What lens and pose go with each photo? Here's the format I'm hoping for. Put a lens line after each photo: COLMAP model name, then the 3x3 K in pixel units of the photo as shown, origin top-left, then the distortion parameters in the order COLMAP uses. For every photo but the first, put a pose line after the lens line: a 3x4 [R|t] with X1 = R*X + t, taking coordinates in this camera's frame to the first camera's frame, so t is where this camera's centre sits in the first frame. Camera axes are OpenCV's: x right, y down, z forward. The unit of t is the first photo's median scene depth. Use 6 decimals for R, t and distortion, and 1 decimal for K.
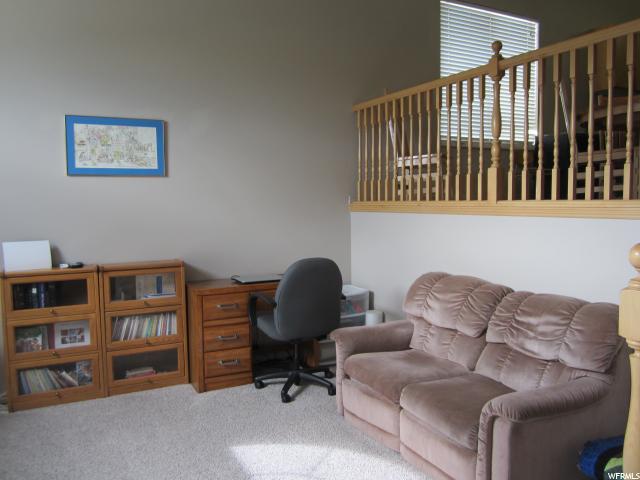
lens RADIAL K [[522.5, 0, 320.0], [0, 522.5, 240.0], [0, 0, 1]] dist [-0.057334, 0.003718]
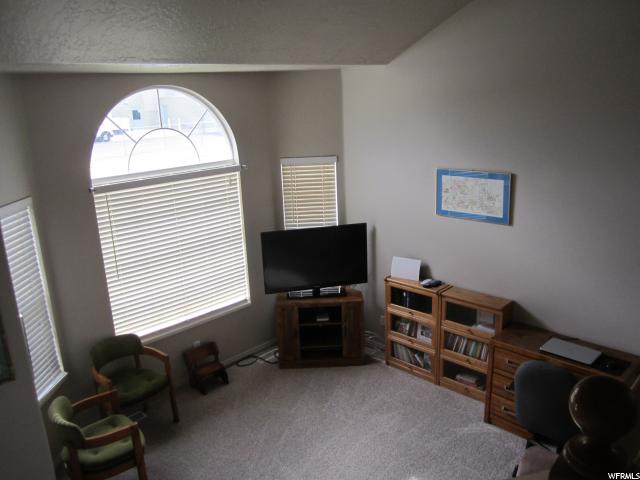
lens RADIAL K [[522.5, 0, 320.0], [0, 522.5, 240.0], [0, 0, 1]] dist [-0.057334, 0.003718]
pose [[0.299169, 0.246586, -0.921788, 0.618354], [-0.035560, 0.968242, 0.247471, -0.367350], [0.953537, -0.041257, 0.298437, 0.329351]]
